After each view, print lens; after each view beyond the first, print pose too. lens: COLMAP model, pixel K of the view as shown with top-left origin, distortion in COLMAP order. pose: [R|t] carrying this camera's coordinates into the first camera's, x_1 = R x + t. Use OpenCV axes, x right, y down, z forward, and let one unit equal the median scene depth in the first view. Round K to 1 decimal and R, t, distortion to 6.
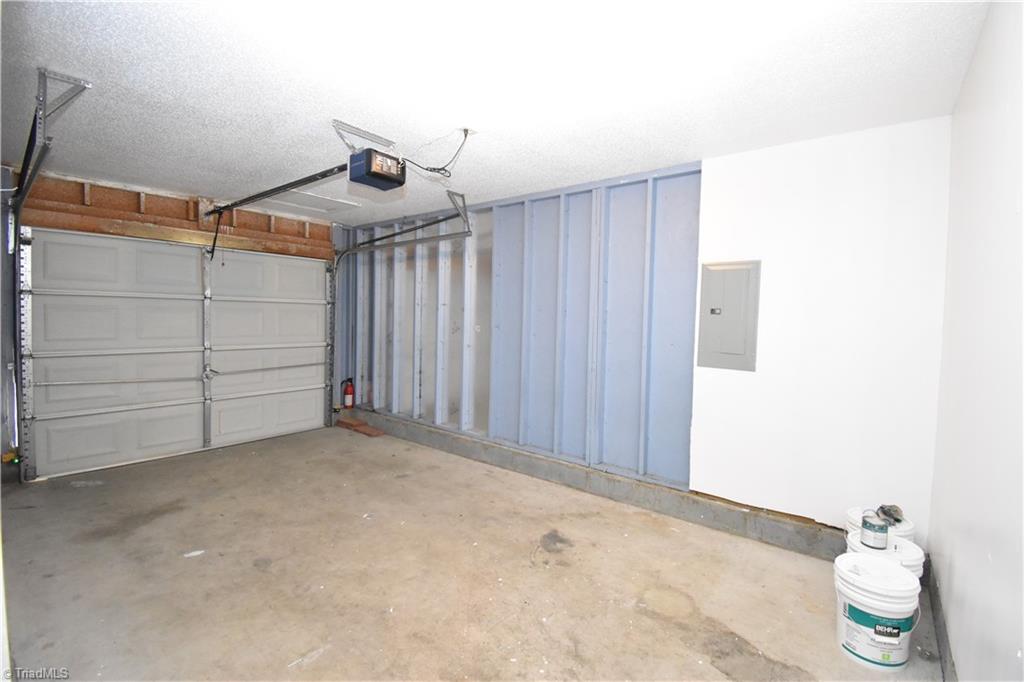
lens RADIAL K [[457.8, 0, 521.4], [0, 457.8, 329.7], [0, 0, 1]] dist [0.001819, -0.001460]
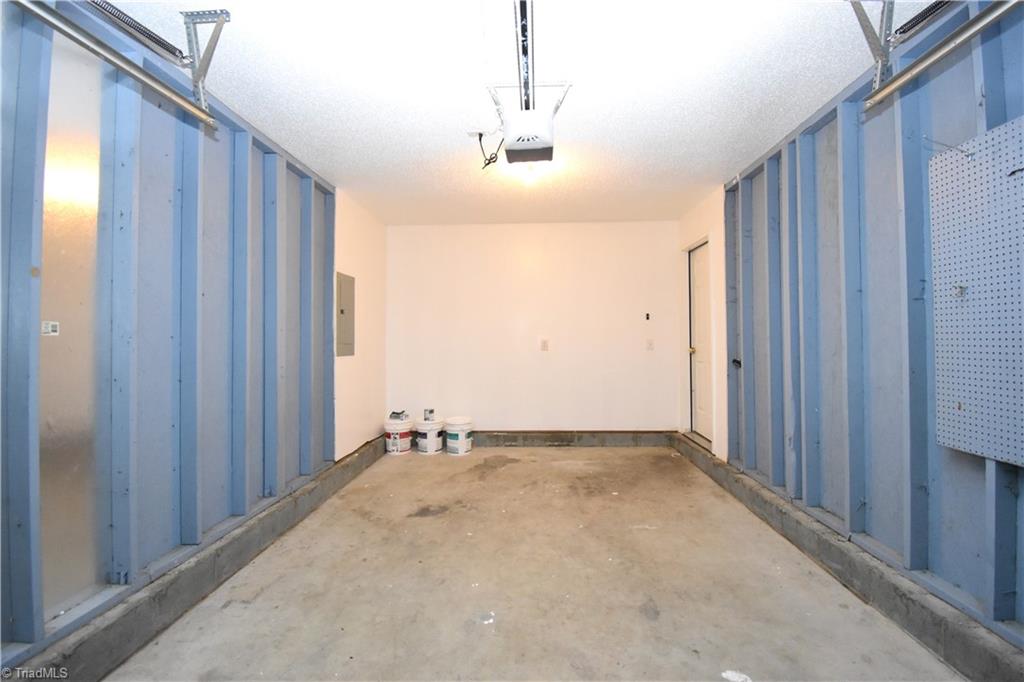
lens RADIAL K [[457.8, 0, 513.1], [0, 457.8, 334.5], [0, 0, 1]] dist [0.001819, -0.001460]
pose [[-0.585543, -0.008450, 0.810597, -0.915563], [0.024796, 0.999291, 0.028328, -0.000158], [-0.810262, 0.036687, -0.584918, 1.406598]]
